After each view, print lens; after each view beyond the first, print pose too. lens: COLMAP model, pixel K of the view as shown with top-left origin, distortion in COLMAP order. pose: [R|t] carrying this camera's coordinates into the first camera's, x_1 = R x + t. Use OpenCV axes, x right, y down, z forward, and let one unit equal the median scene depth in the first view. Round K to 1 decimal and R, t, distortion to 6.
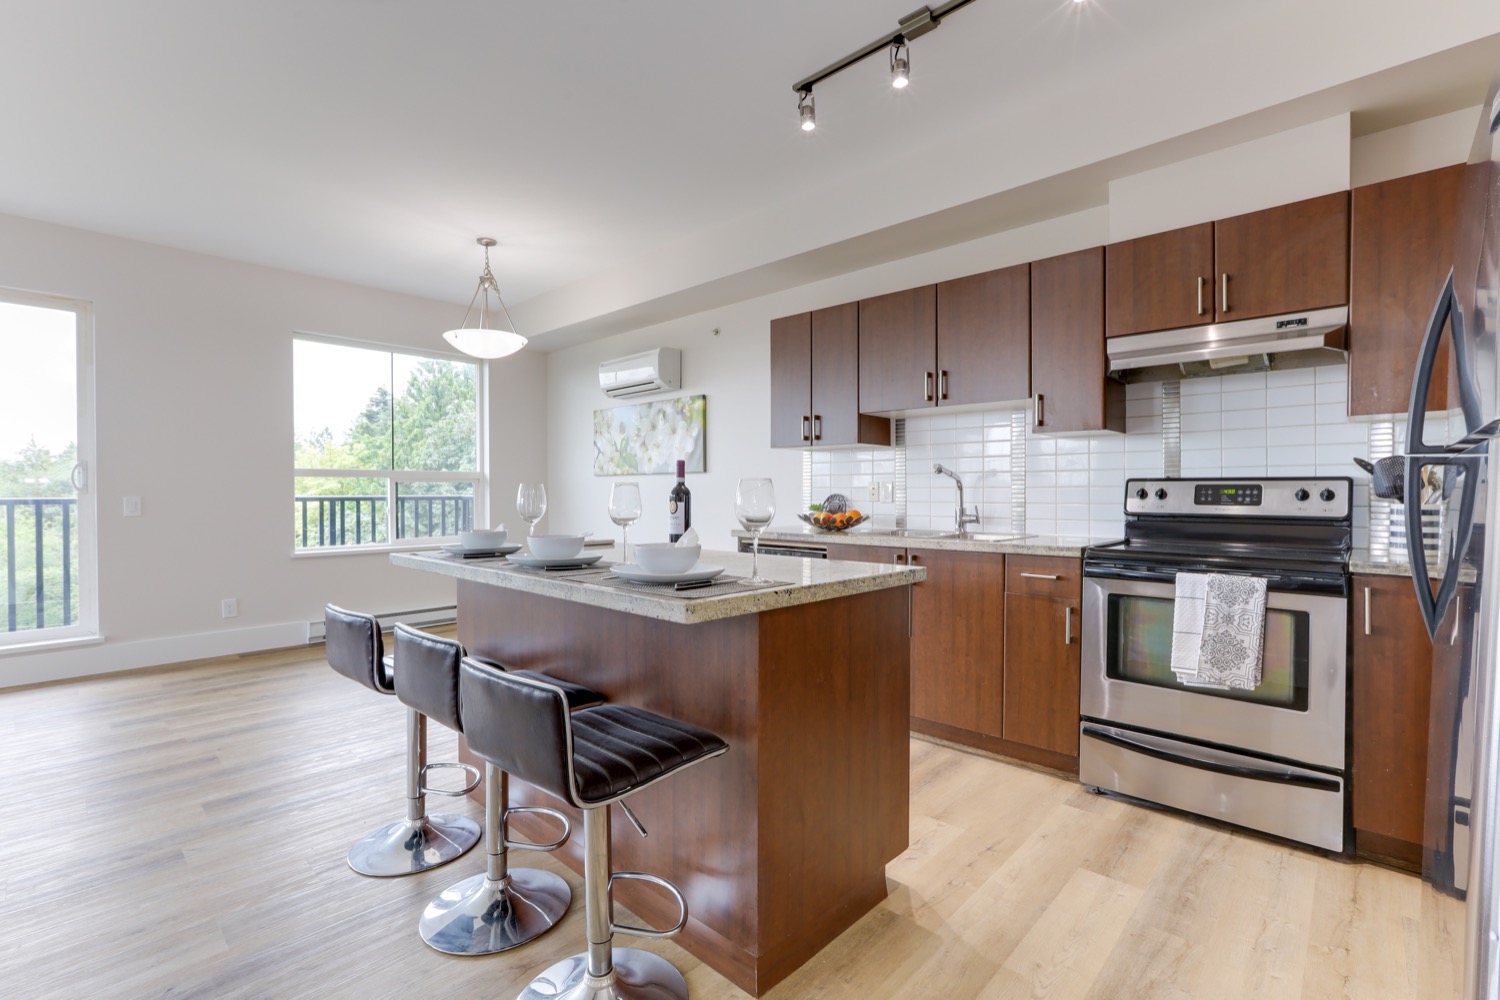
lens RADIAL K [[688.9, 0, 748.2], [0, 688.9, 500.9], [0, 0, 1]] dist [-0.030954, 0.015633]
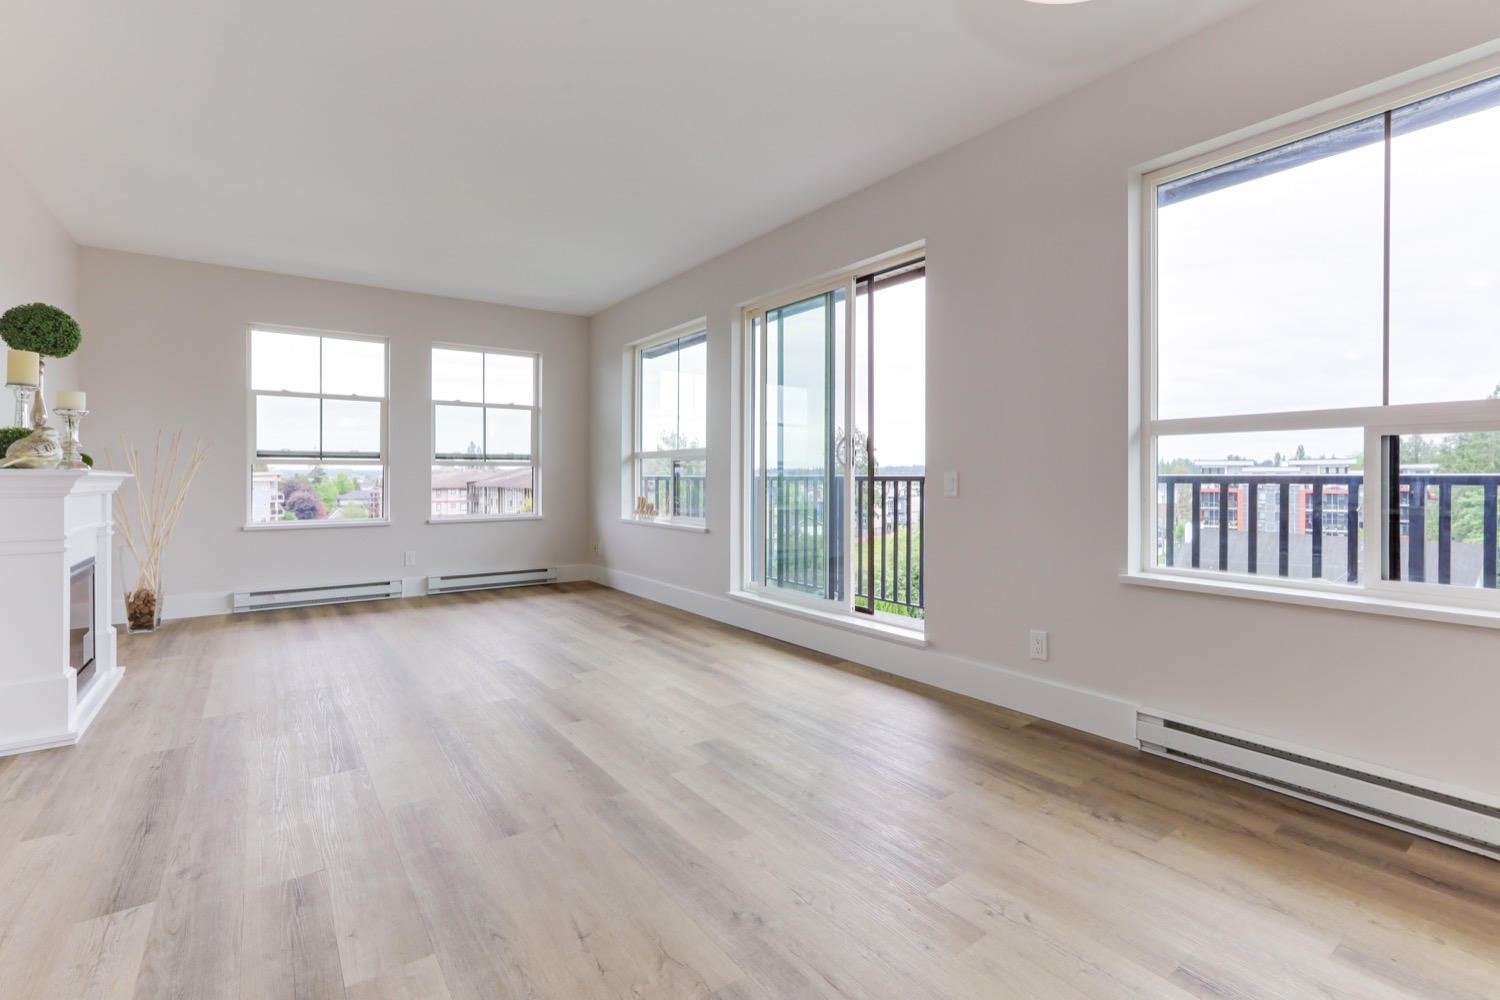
lens RADIAL K [[688.9, 0, 756.3], [0, 688.9, 480.3], [0, 0, 1]] dist [-0.030954, 0.015633]
pose [[-0.179861, 0.006699, -0.983669, -0.075002], [-0.010475, 0.999907, 0.008725, -0.001004], [0.983636, 0.011873, -0.179774, 0.784610]]
